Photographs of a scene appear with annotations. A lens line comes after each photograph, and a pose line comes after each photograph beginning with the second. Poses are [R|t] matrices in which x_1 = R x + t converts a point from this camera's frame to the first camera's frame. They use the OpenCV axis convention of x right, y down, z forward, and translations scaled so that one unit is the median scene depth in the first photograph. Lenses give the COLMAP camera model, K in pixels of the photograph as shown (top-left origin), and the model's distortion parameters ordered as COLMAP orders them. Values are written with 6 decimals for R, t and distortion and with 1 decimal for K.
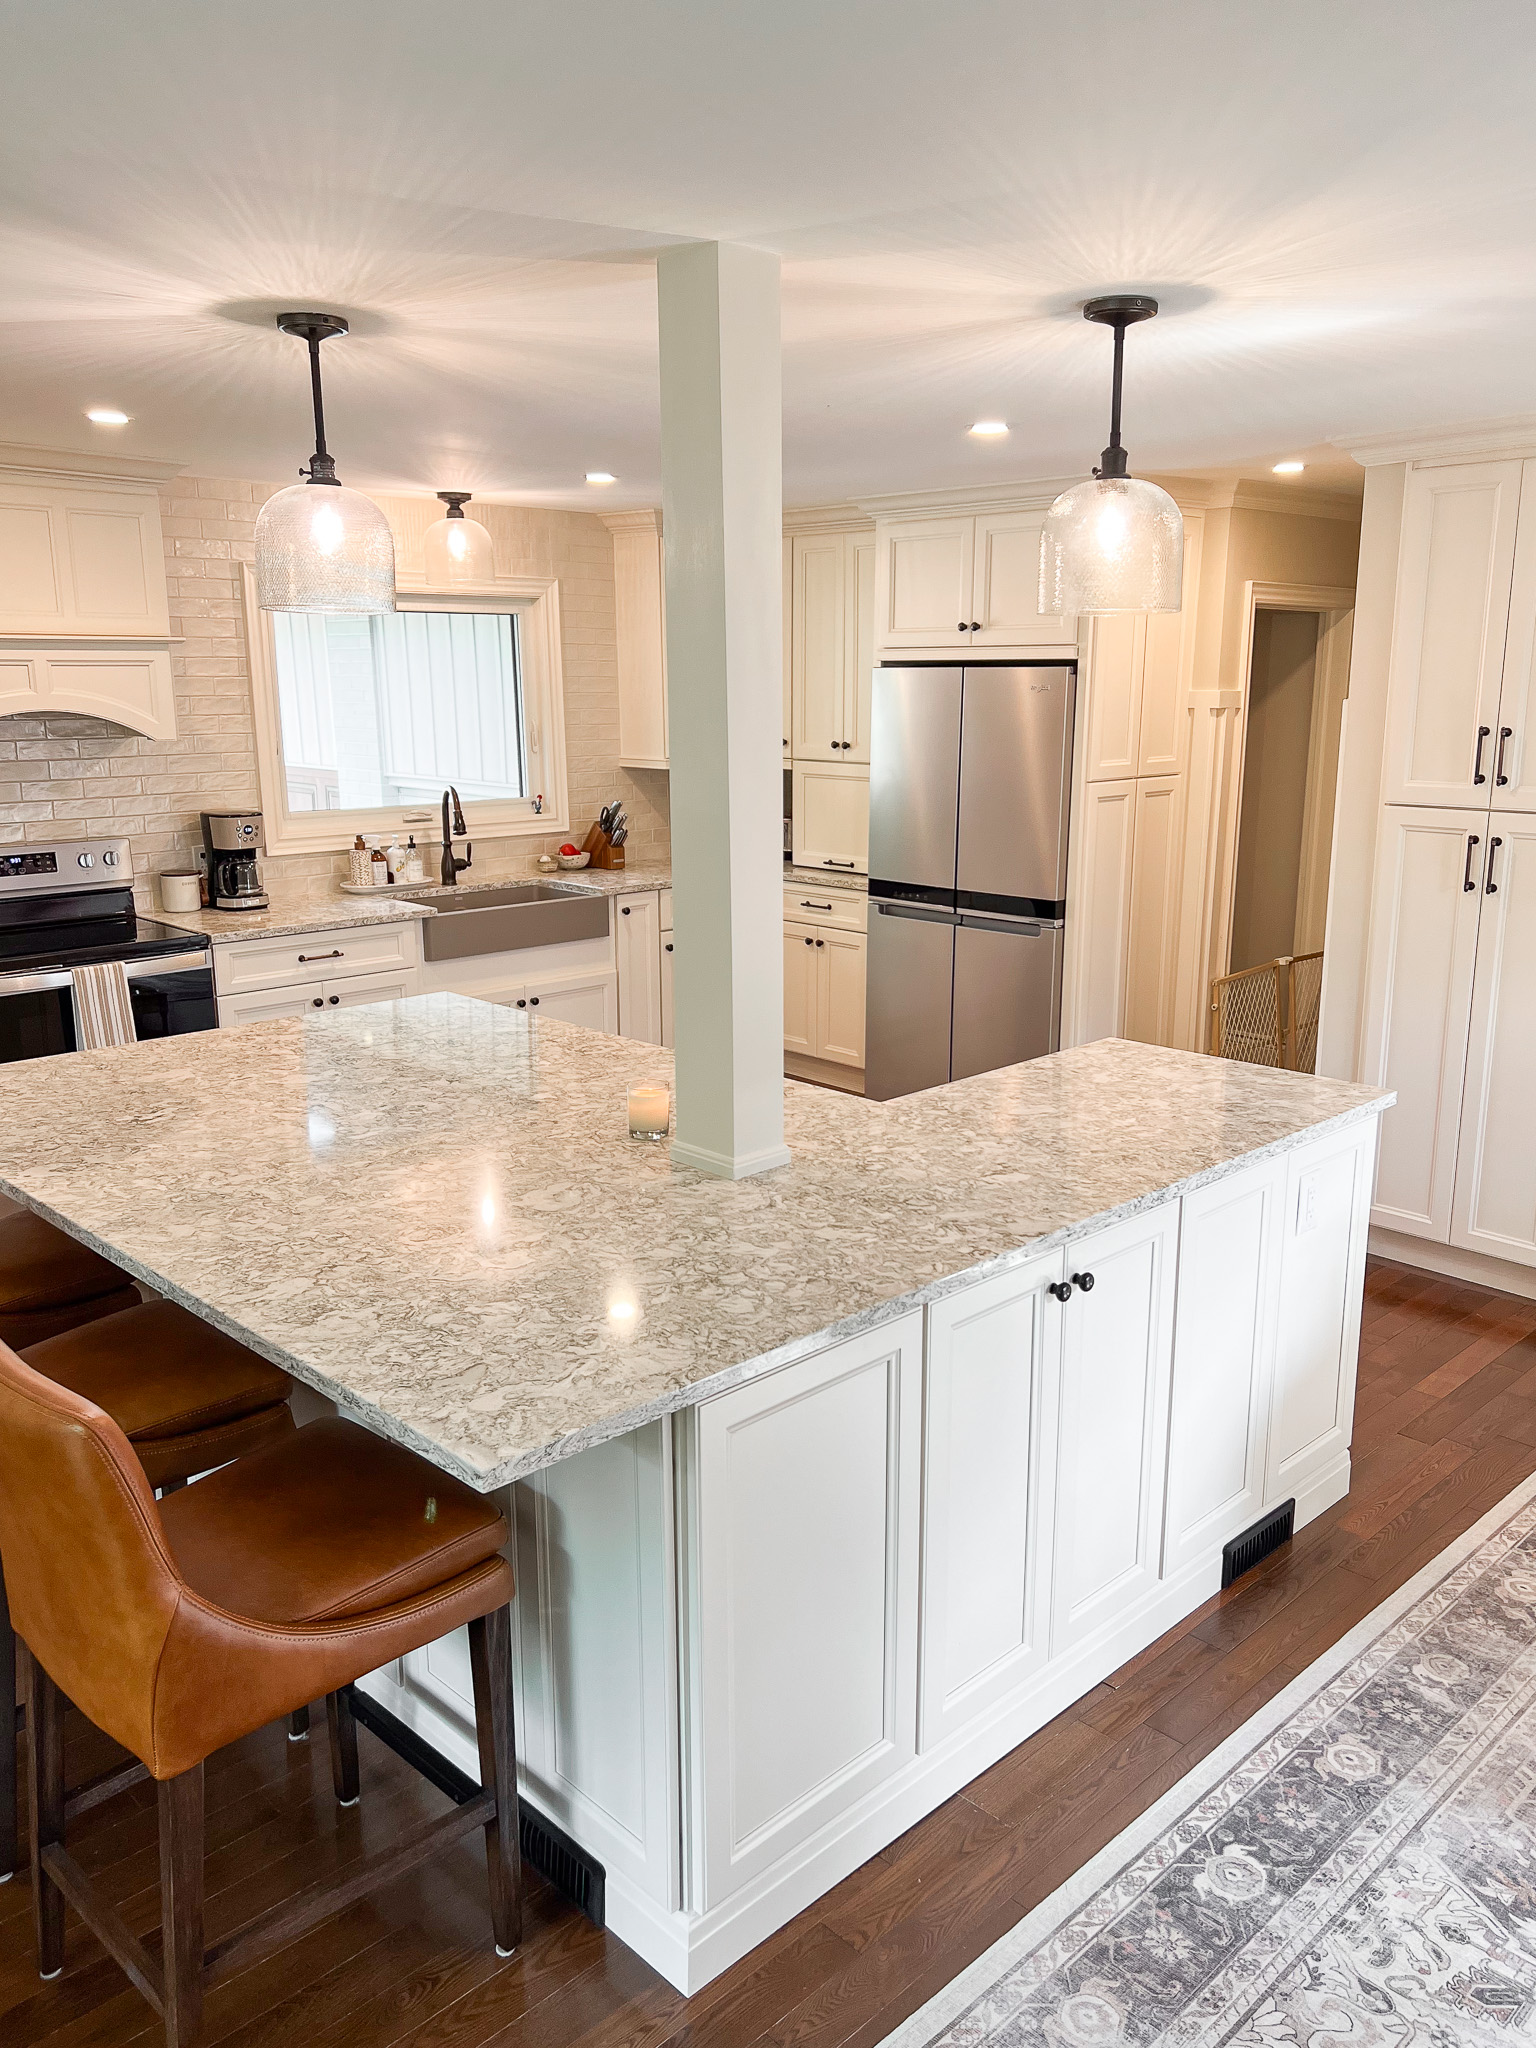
lens RADIAL K [[1578.9, 0, 775.2], [0, 1578.9, 1034.1], [0, 0, 1]] dist [0.039067, -0.045741]
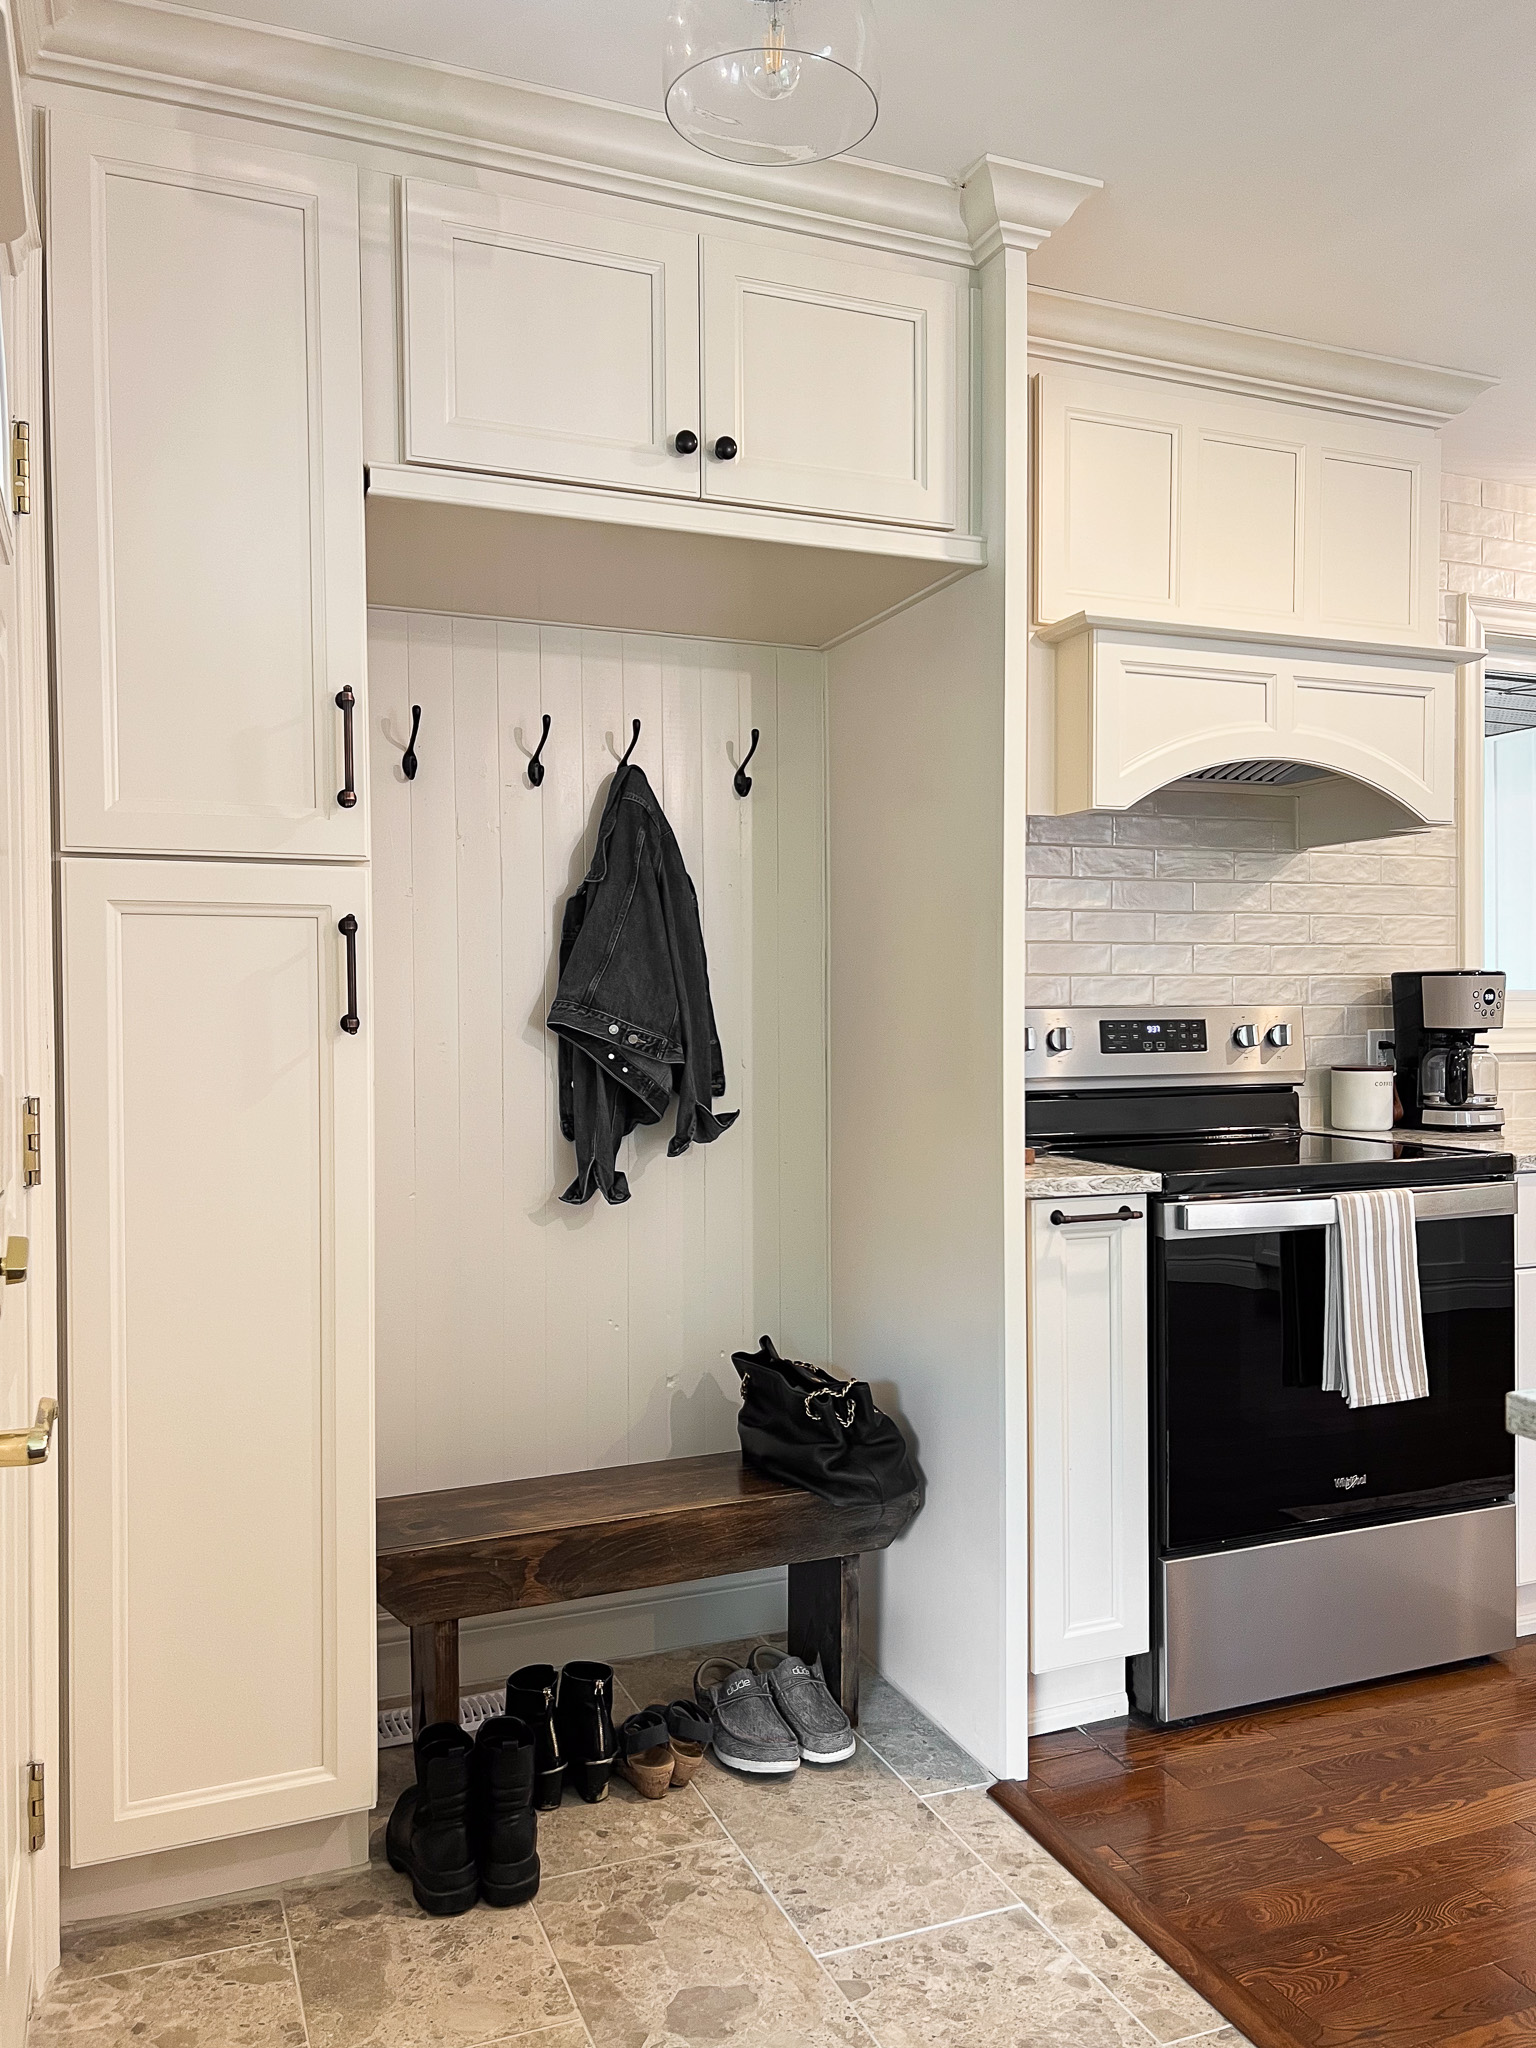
lens RADIAL K [[1556.0, 0, 793.3], [0, 1556.0, 1033.3], [0, 0, 1]] dist [0.030319, -0.044244]
pose [[0.928554, 0.000237, -0.371198, -0.351984], [-0.078408, 0.977561, -0.195515, 0.020711], [0.362823, 0.210652, 0.907736, 0.364928]]
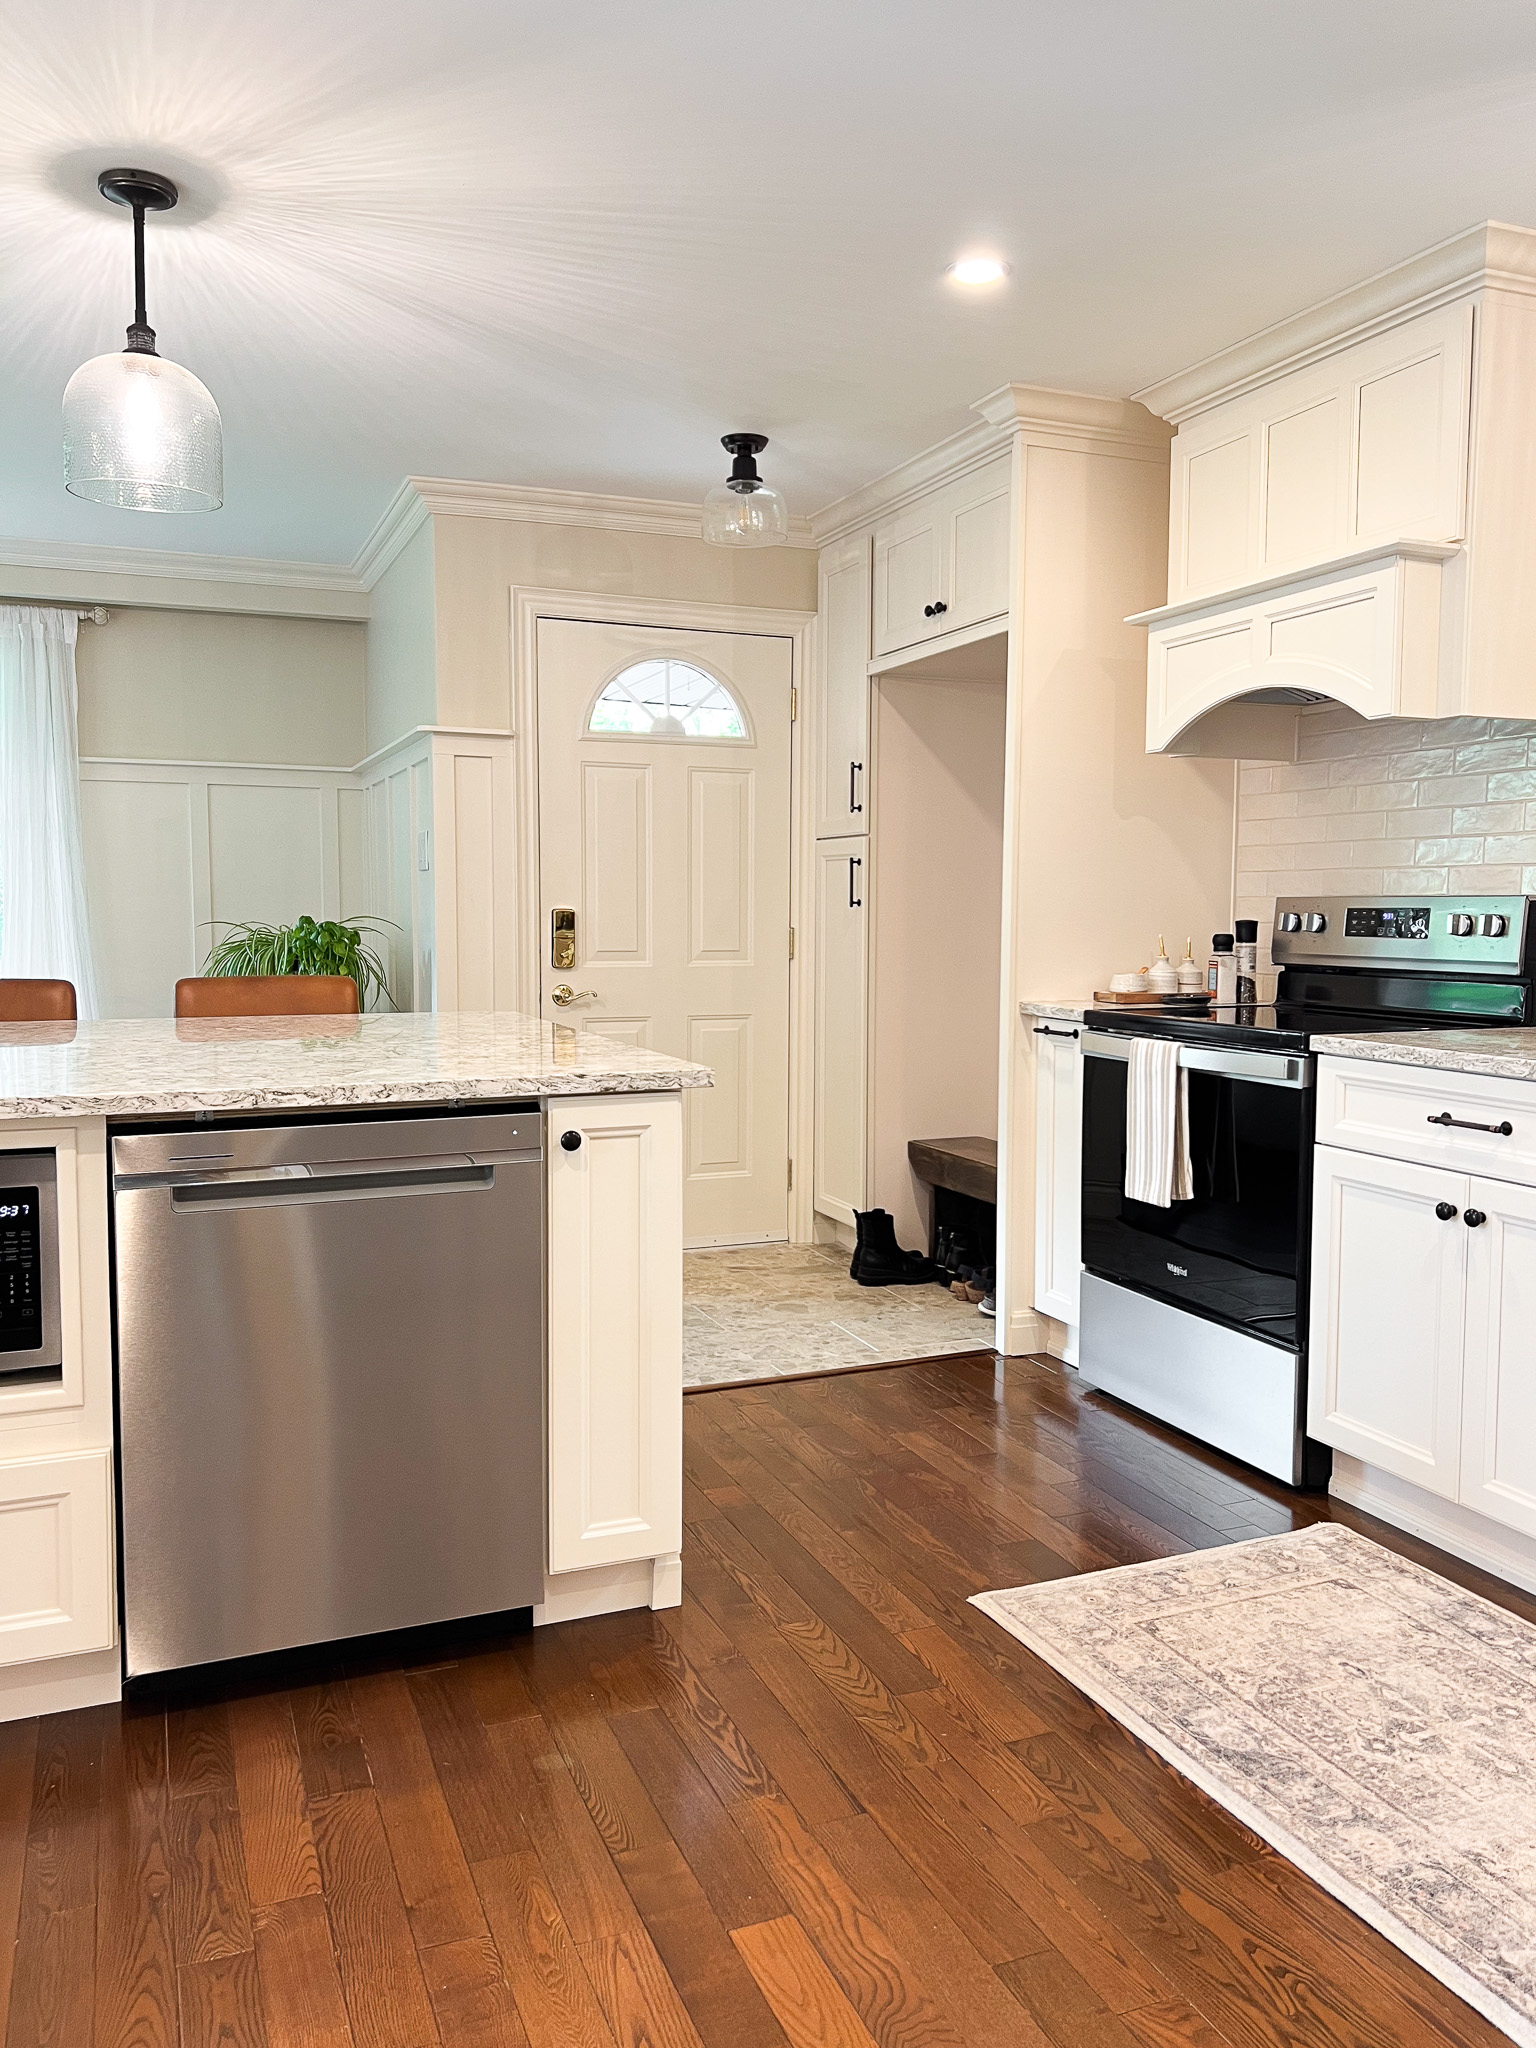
lens RADIAL K [[1541.9, 0, 768.0], [0, 1541.9, 1024.0], [0, 0, 1]] dist [0.037928, -0.047158]
pose [[-0.375472, 0.070214, -0.924170, 0.231771], [-0.213900, 0.963644, 0.160116, -0.105235], [0.901813, 0.257799, -0.346803, 0.922649]]
